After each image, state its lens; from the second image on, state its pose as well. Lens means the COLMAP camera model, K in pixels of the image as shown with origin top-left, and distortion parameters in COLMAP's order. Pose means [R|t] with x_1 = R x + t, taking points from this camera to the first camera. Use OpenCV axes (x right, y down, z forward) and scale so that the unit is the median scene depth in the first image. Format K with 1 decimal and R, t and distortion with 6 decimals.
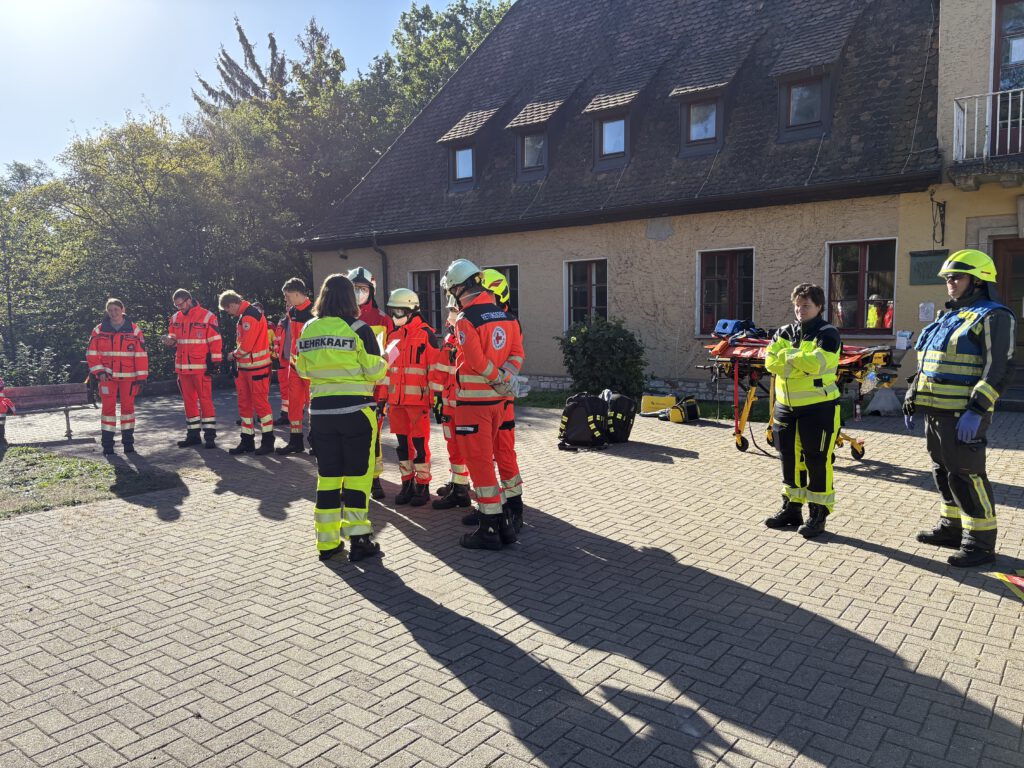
lens RADIAL K [[756.5, 0, 510.7], [0, 756.5, 391.3], [0, 0, 1]] dist [-0.006167, -0.007834]
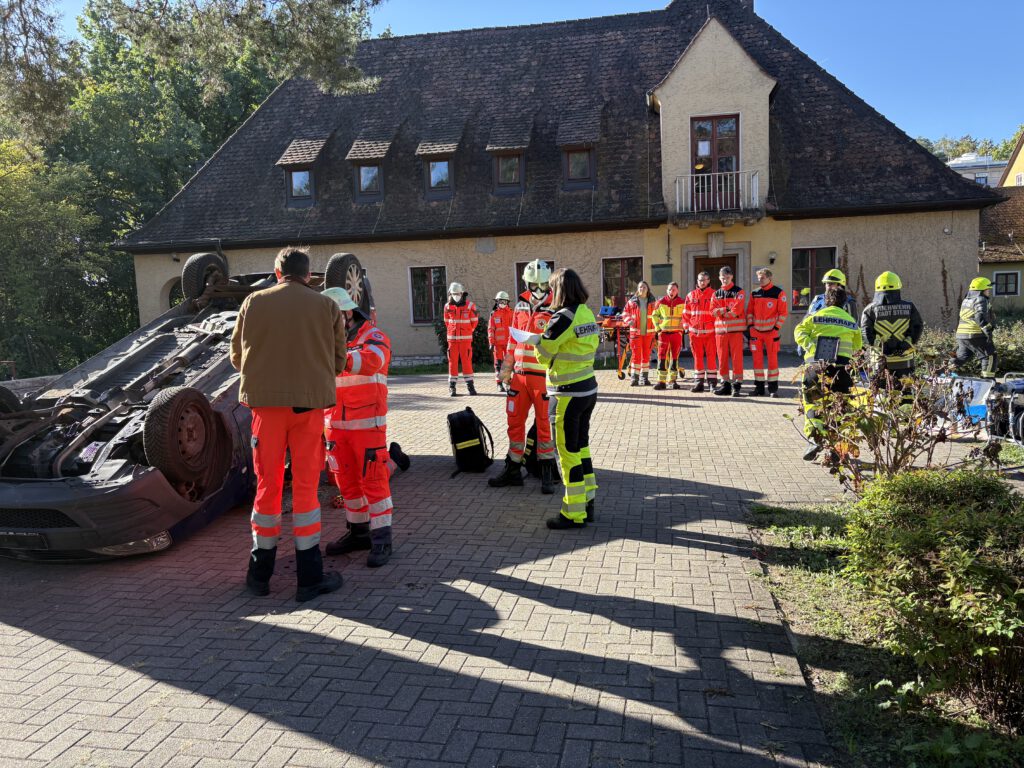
lens RADIAL K [[756.5, 0, 513.6], [0, 756.5, 379.4], [0, 0, 1]] dist [-0.006167, -0.007834]
pose [[0.887271, -0.060965, 0.457202, -0.411271], [0.065952, 0.997810, 0.005061, 0.028237], [-0.456509, 0.025663, 0.889349, -0.255531]]
